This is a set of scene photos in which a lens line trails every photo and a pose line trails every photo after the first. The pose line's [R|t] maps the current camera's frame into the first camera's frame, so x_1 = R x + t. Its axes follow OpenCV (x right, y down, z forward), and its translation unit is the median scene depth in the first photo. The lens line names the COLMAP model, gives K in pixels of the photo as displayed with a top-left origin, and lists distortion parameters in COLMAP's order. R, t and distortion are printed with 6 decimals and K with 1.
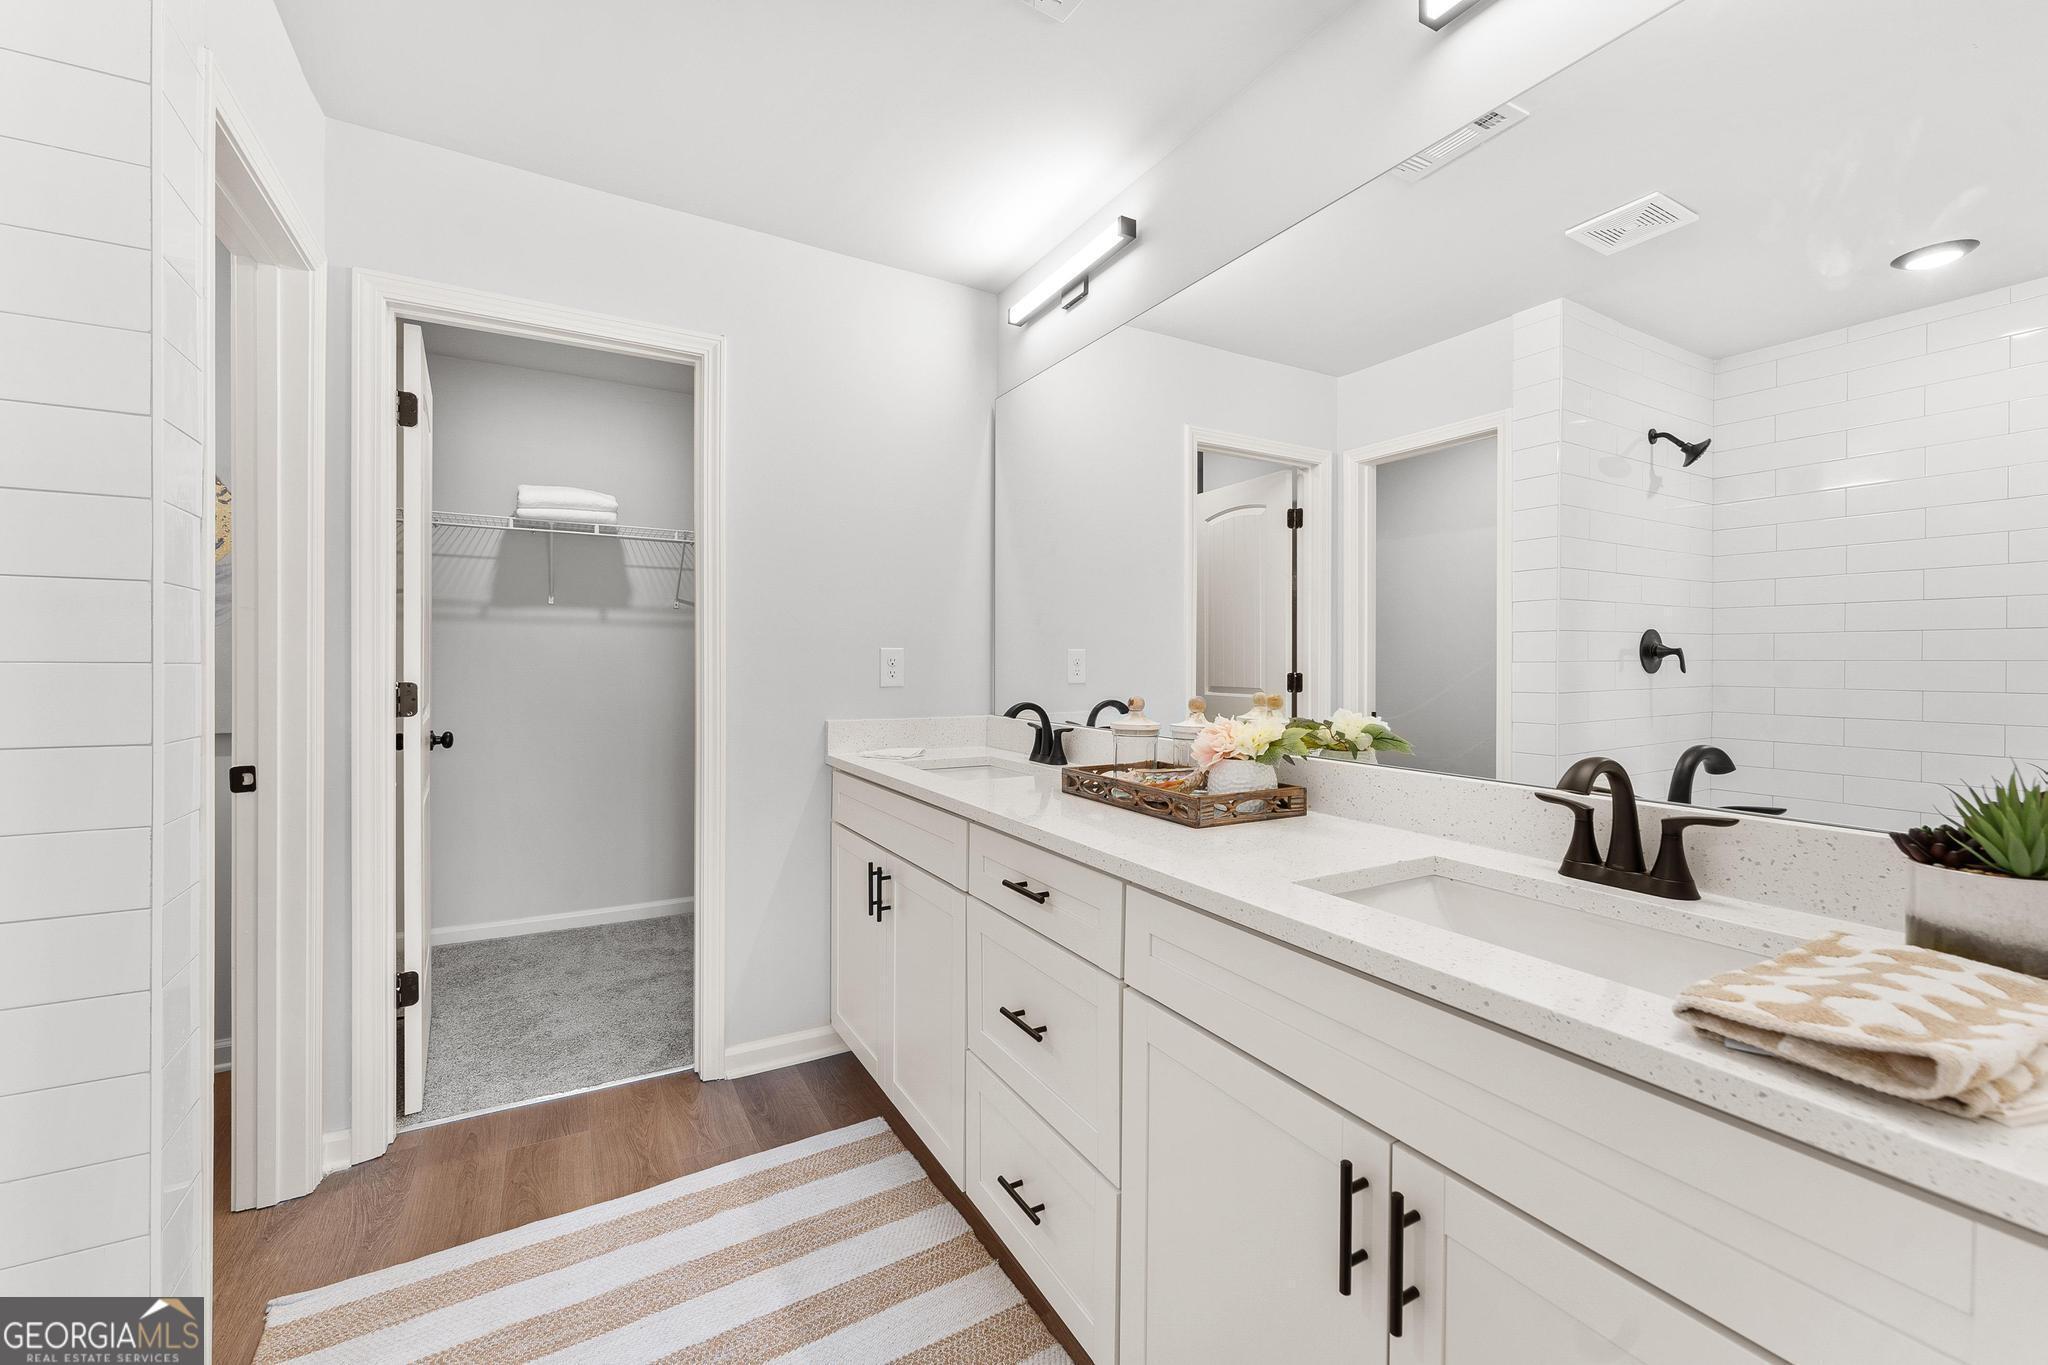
lens RADIAL K [[808.8, 0, 1024.0], [0, 808.8, 682.5], [0, 0, 1]] dist [0.000011, -0.000067]
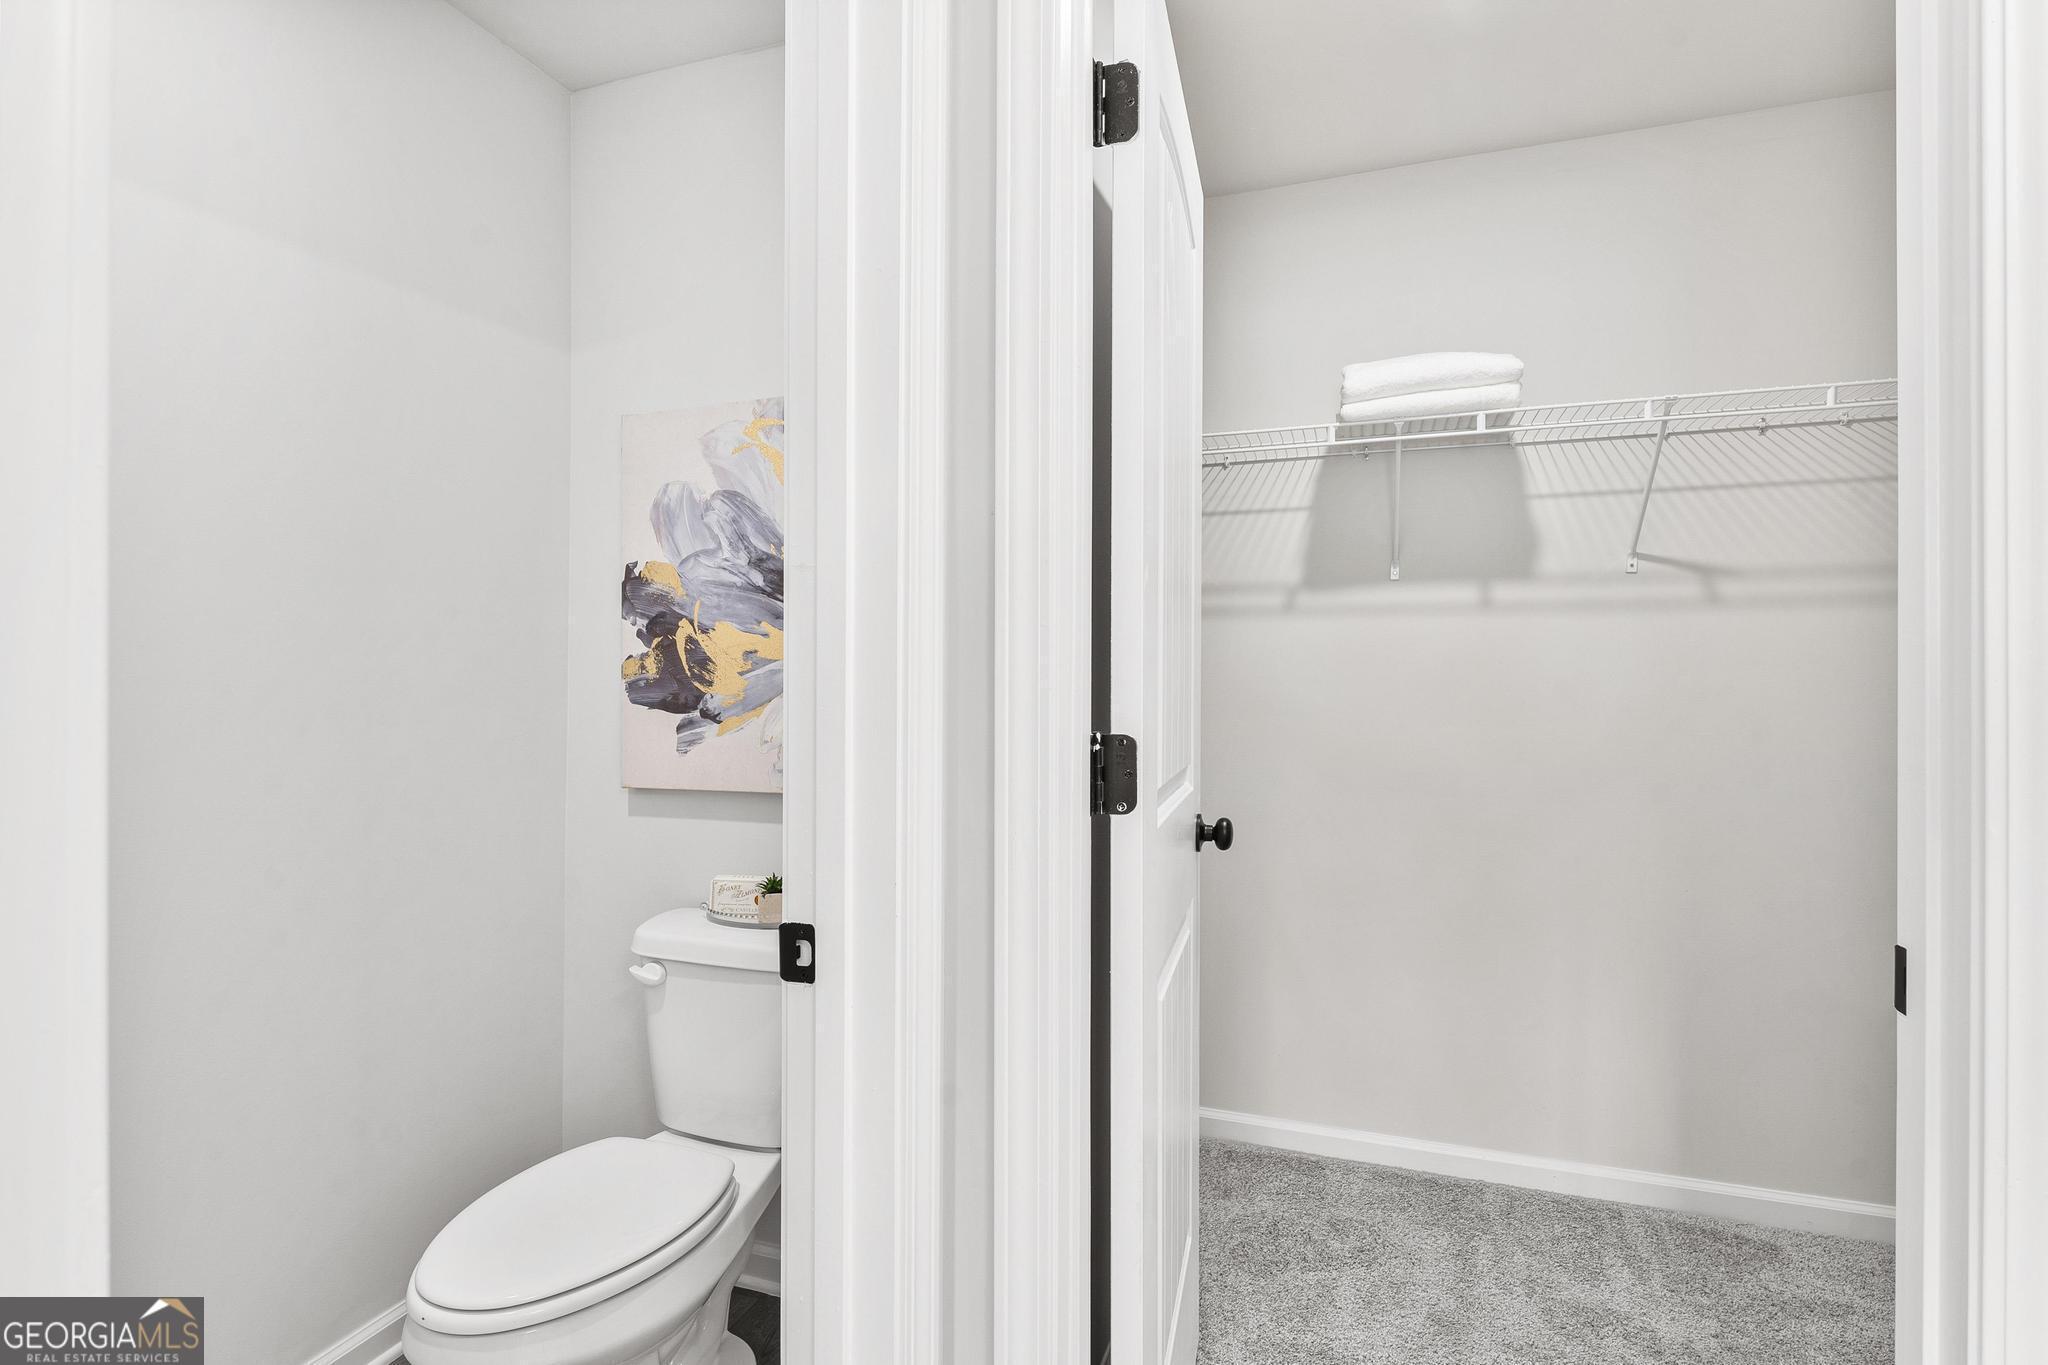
lens RADIAL K [[987.6, 0, 1024.0], [0, 987.6, 682.5], [0, 0, 1]] dist [0.001254, 0.000160]
pose [[0.643087, -0.010945, -0.765715, -0.242271], [-0.007567, 0.999758, -0.020646, -0.010982], [0.765756, 0.019071, 0.642849, 0.389197]]
